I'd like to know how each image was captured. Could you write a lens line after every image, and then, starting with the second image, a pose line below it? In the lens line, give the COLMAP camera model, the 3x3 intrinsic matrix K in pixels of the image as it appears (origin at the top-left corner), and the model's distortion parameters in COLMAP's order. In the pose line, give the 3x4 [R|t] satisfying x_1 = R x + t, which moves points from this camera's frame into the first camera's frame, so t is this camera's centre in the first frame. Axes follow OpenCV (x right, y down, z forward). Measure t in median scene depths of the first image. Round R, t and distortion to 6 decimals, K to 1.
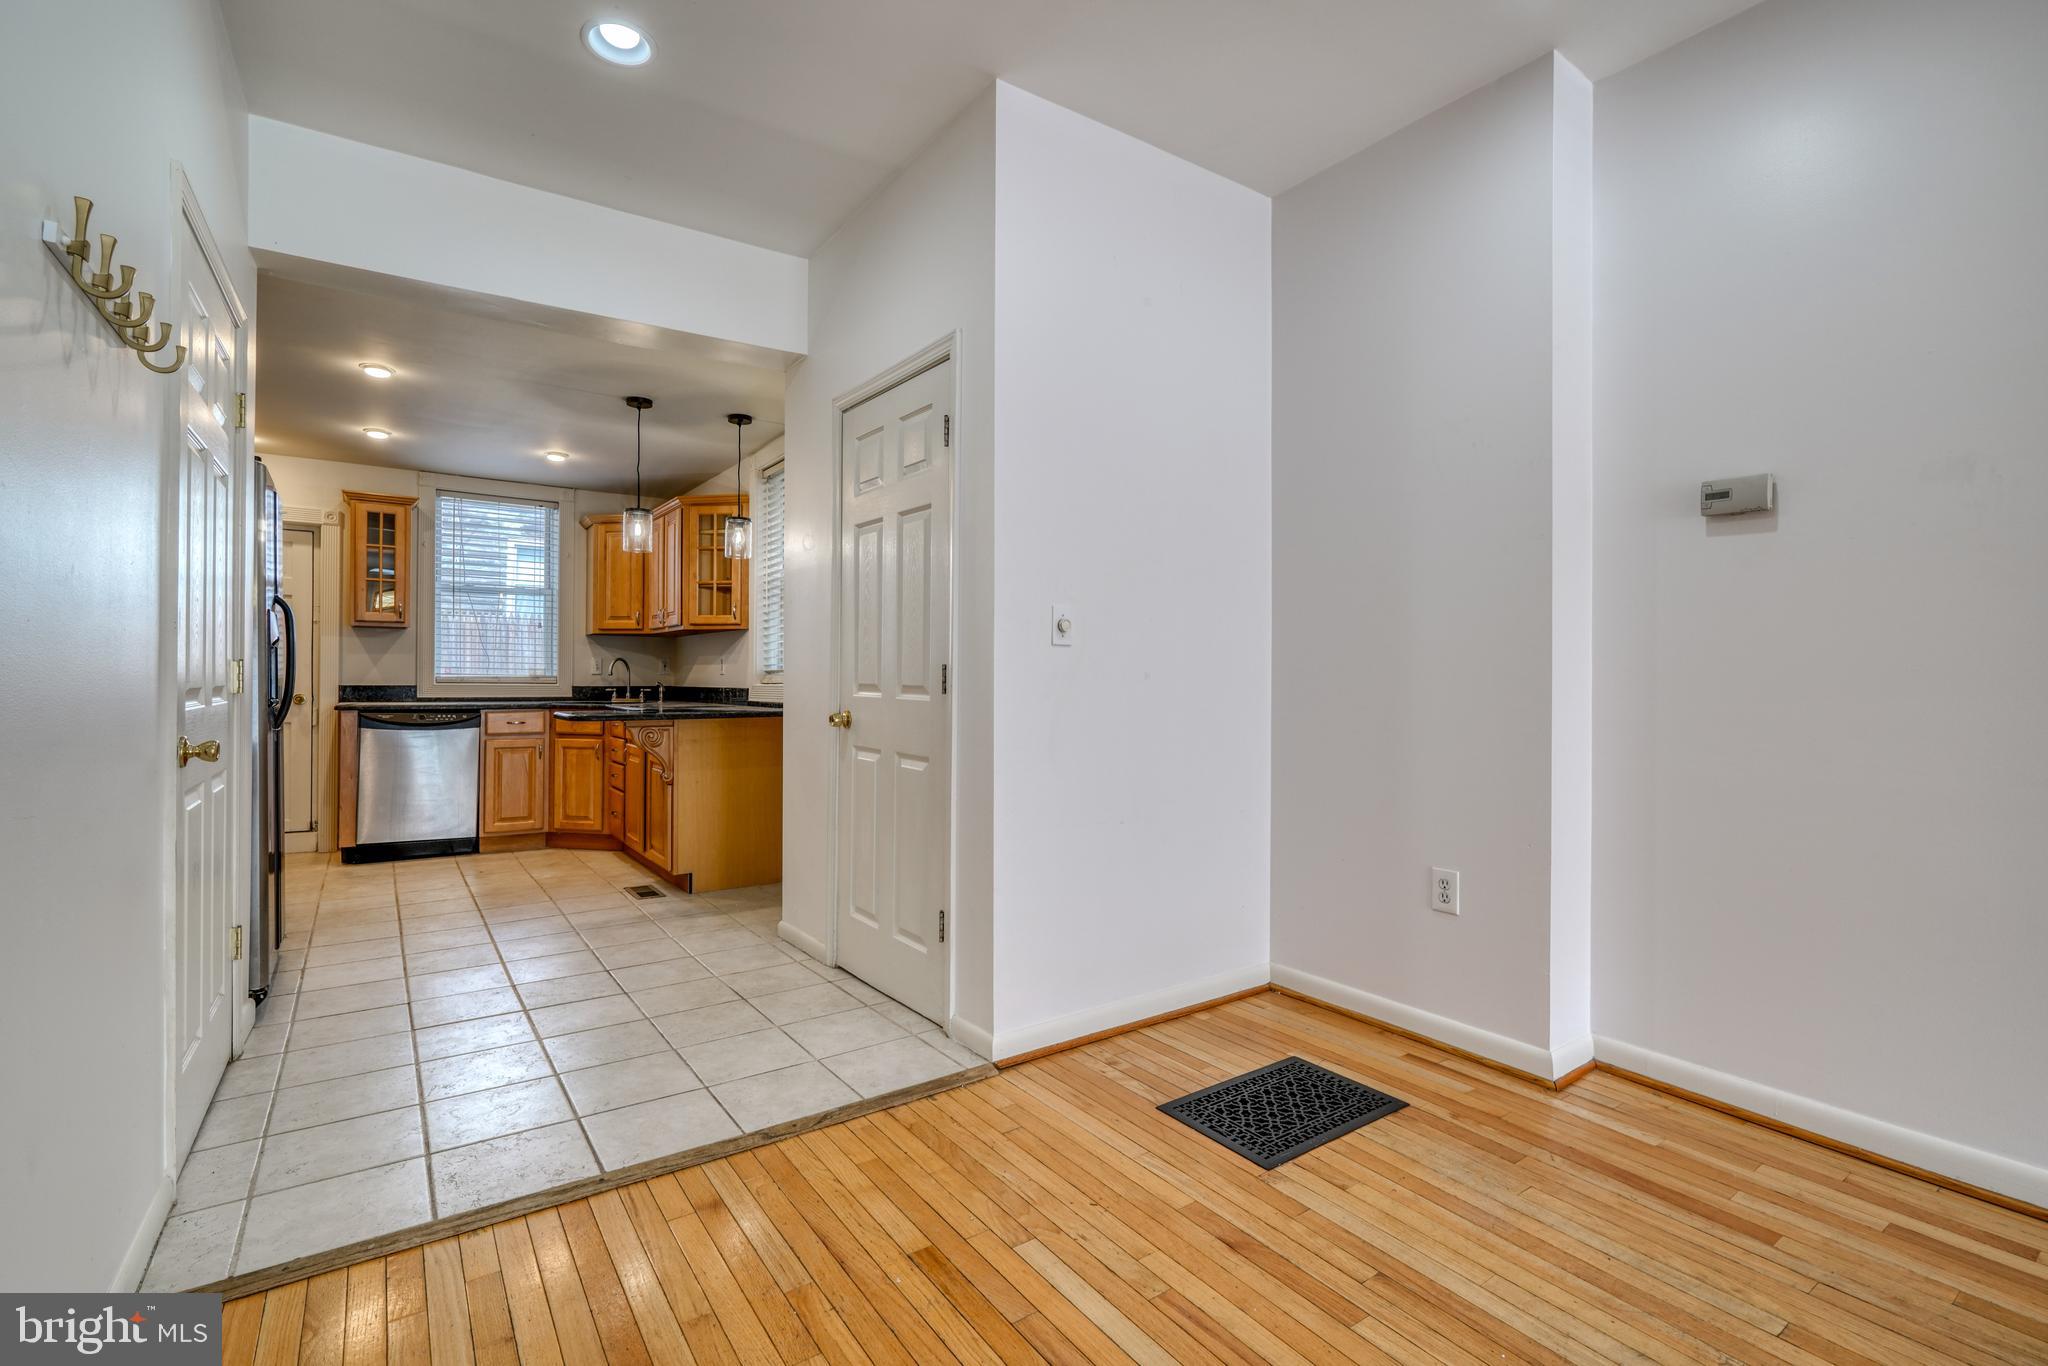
lens RADIAL K [[936.0, 0, 1012.8], [0, 936.0, 677.3], [0, 0, 1]] dist [-0.000497, 0.000233]
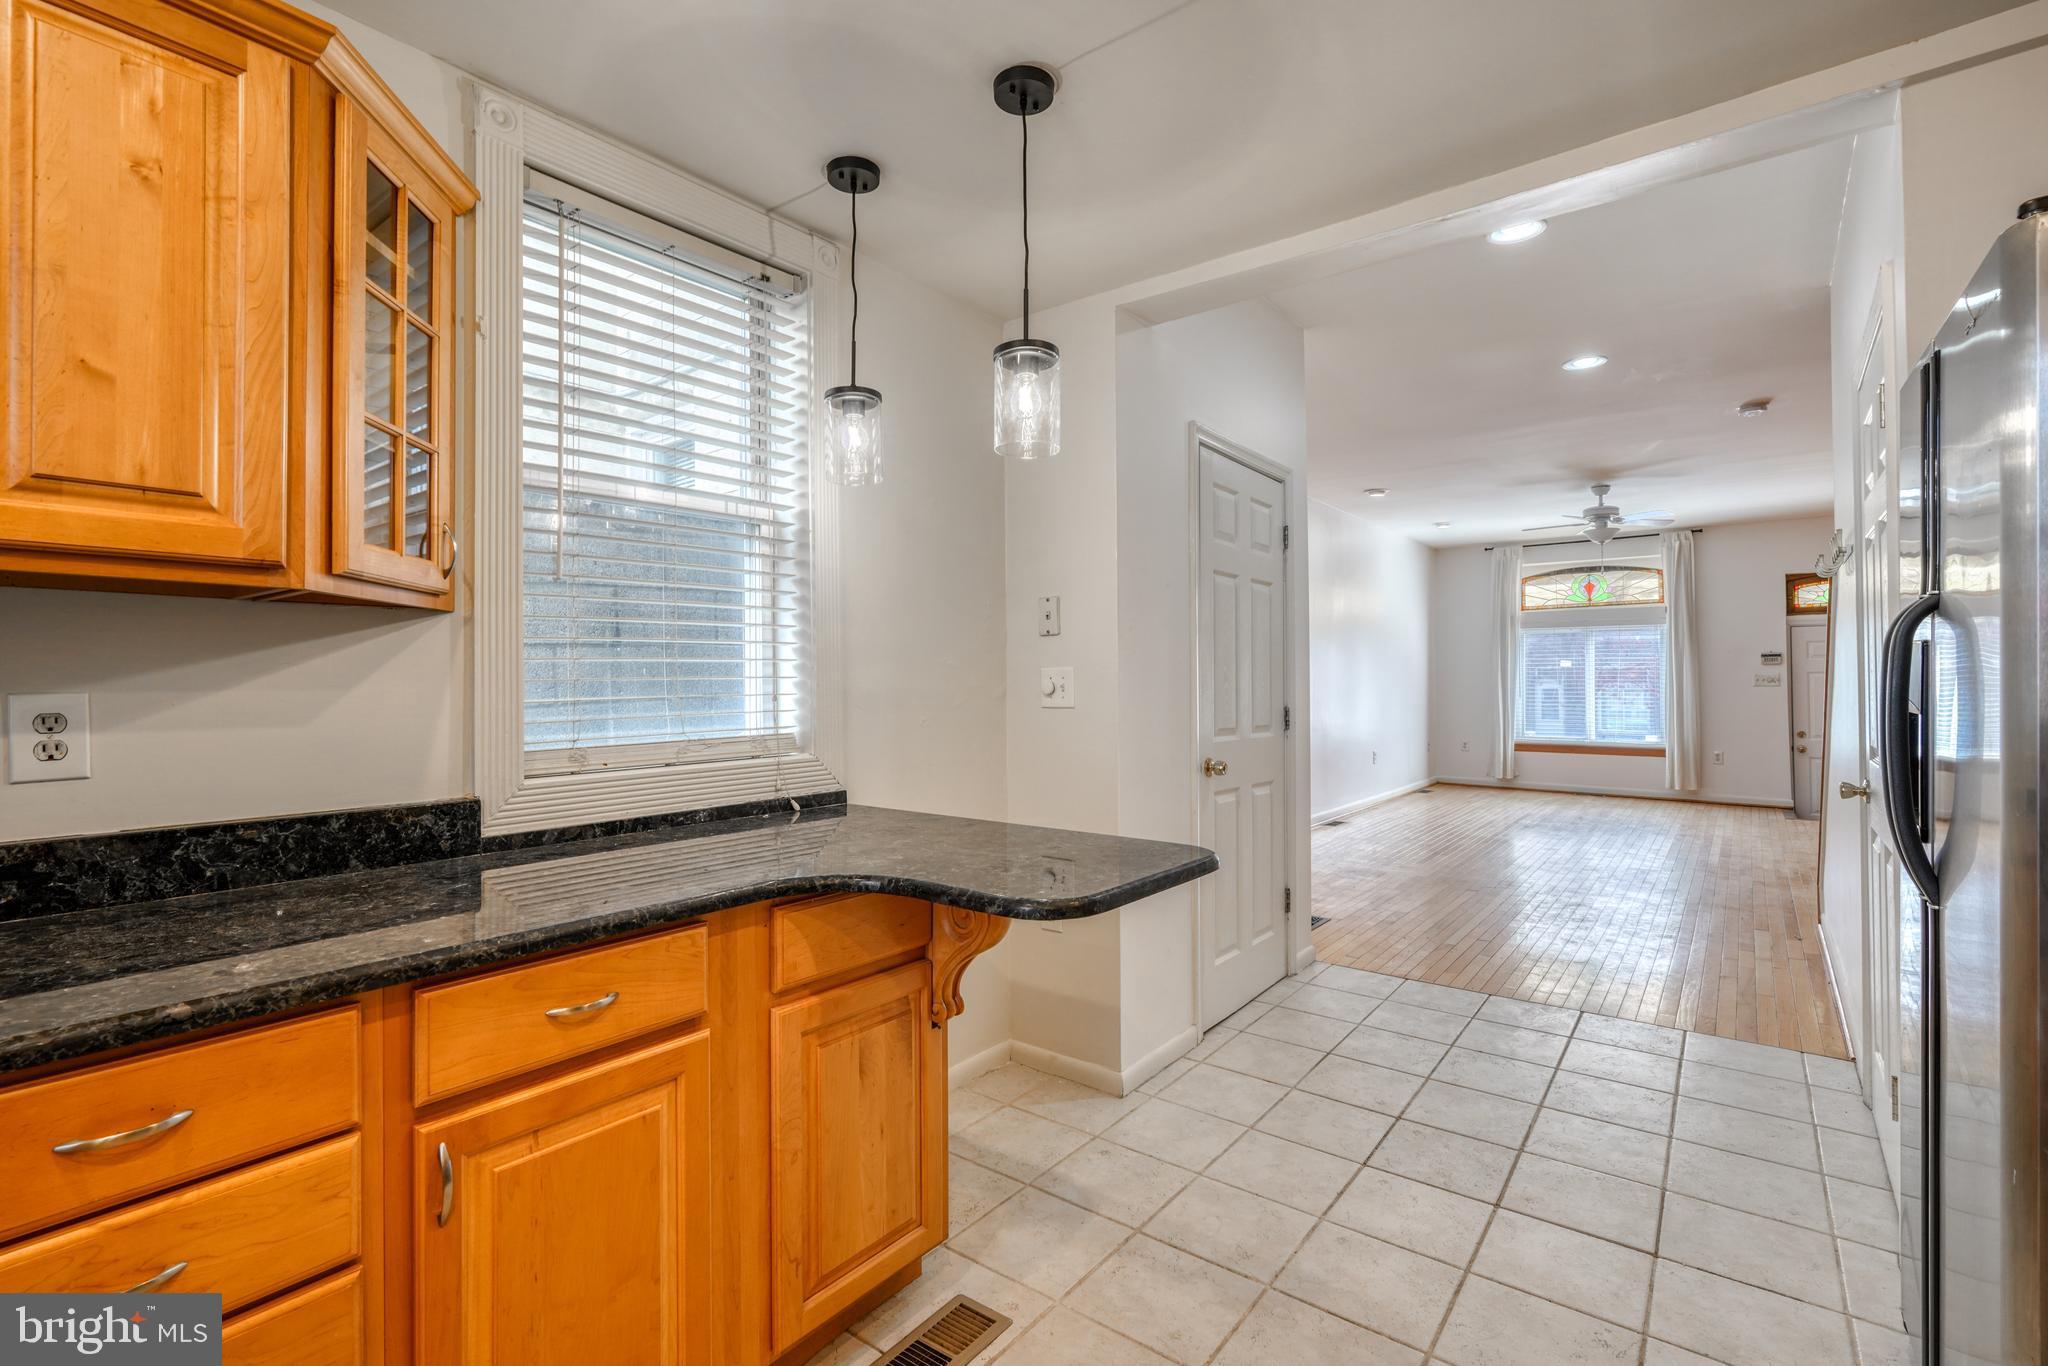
lens RADIAL K [[921.2, 0, 1012.6], [0, 921.2, 670.1], [0, 0, 1]] dist [-0.012450, 0.005449]
pose [[-0.297520, 0.008555, 0.954677, -0.604666], [0.000825, 0.999962, -0.008704, -0.027883], [-0.954715, -0.001802, -0.297516, 0.871323]]
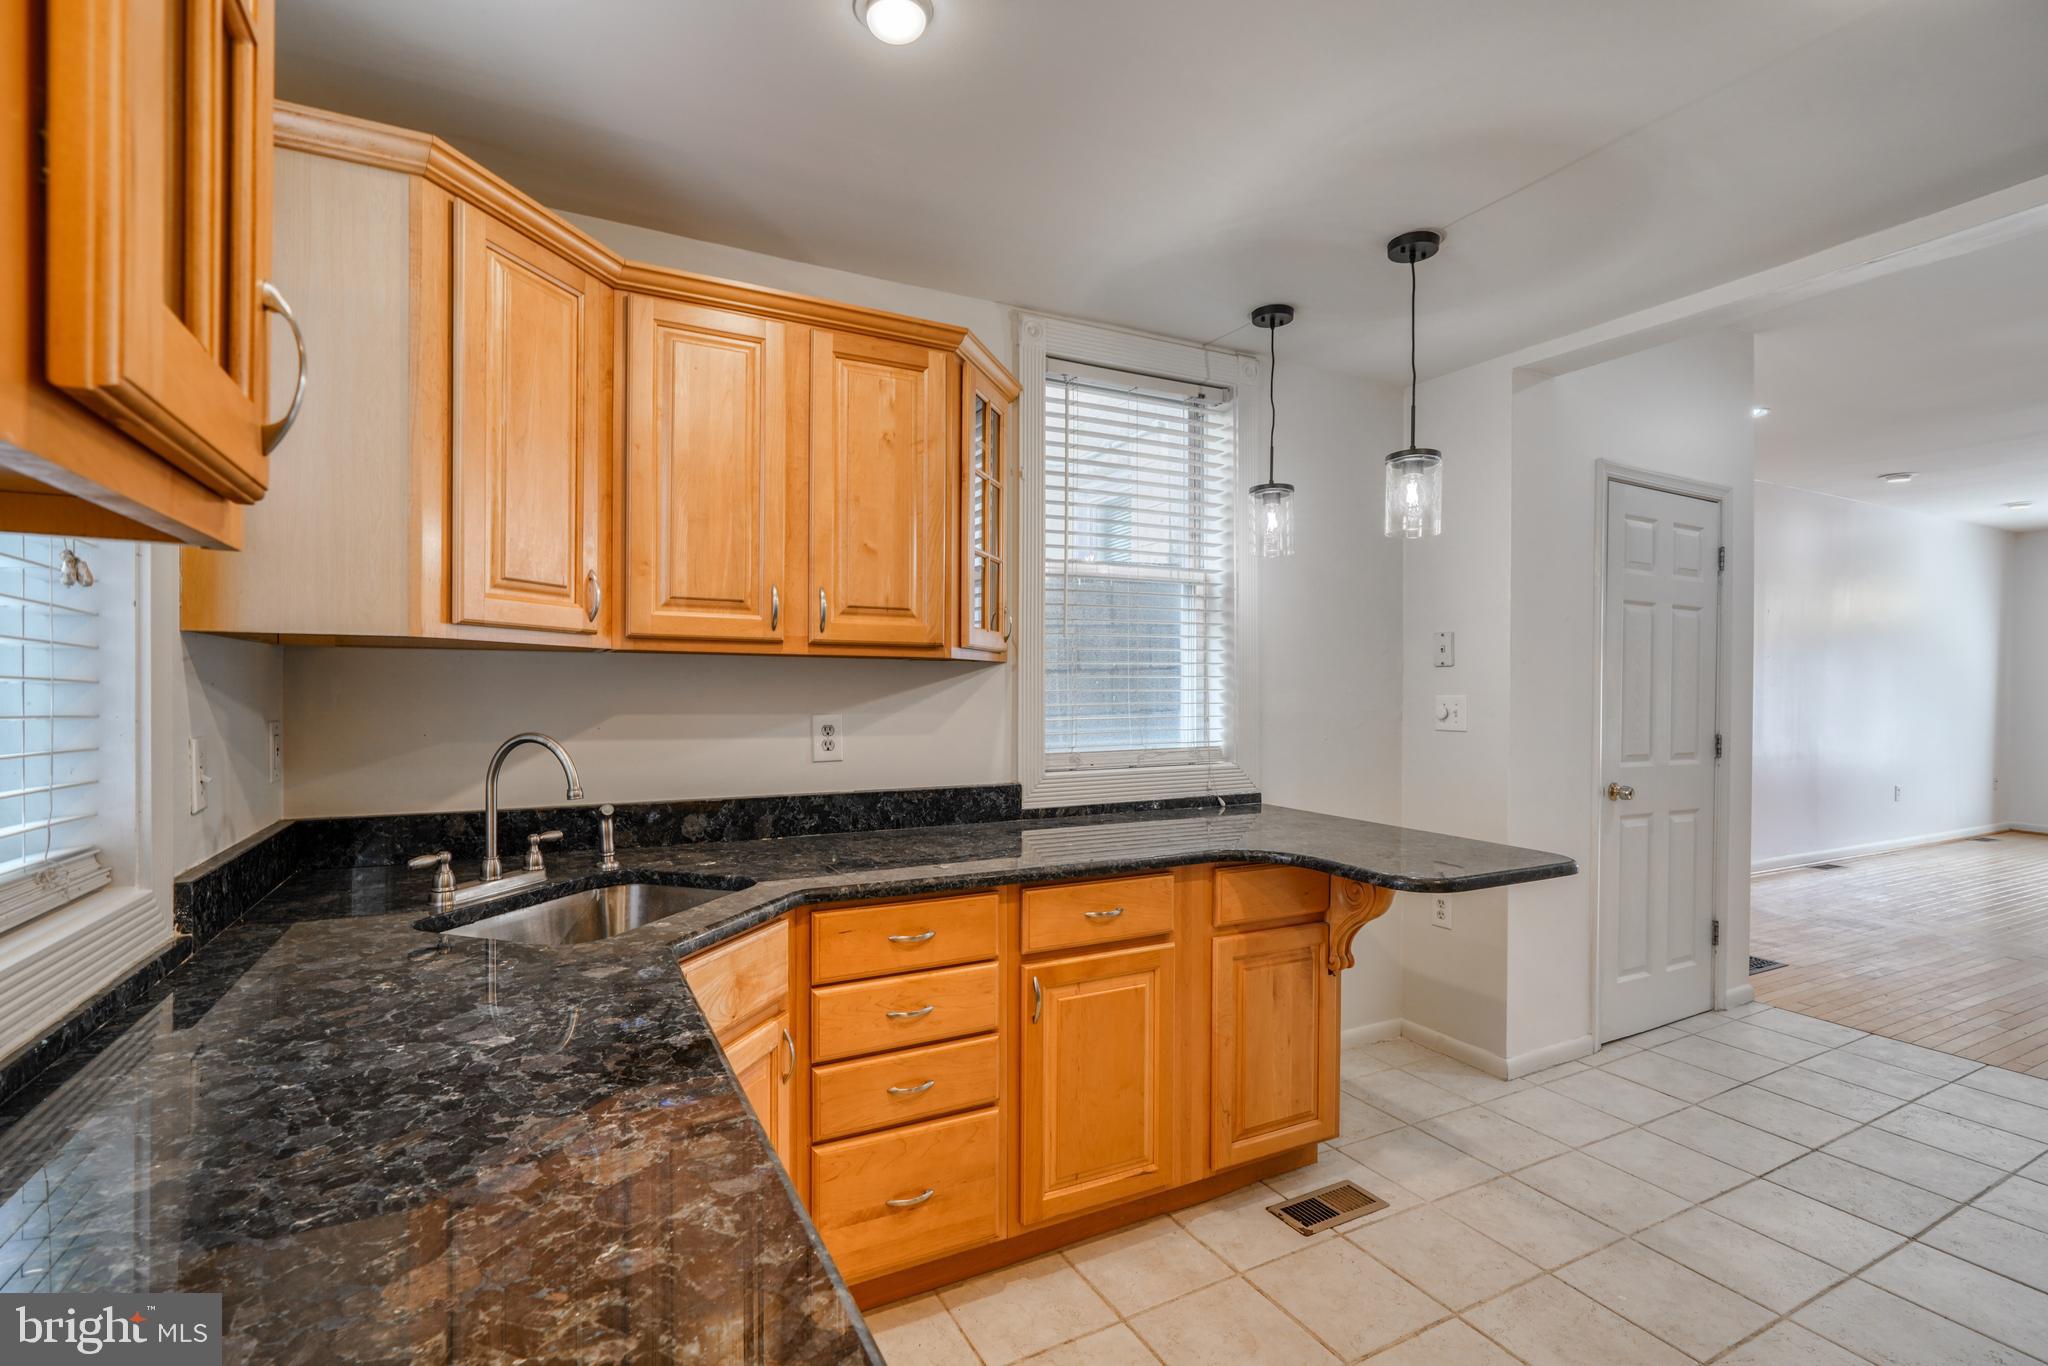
lens RADIAL K [[917.2, 0, 1019.3], [0, 917.2, 694.2], [0, 0, 1]] dist [-0.004557, 0.000730]
pose [[0.118936, -0.012402, 0.992824, -0.722048], [-0.007893, 0.999879, 0.013435, -0.039750], [-0.992871, -0.009435, 0.118824, 0.894742]]
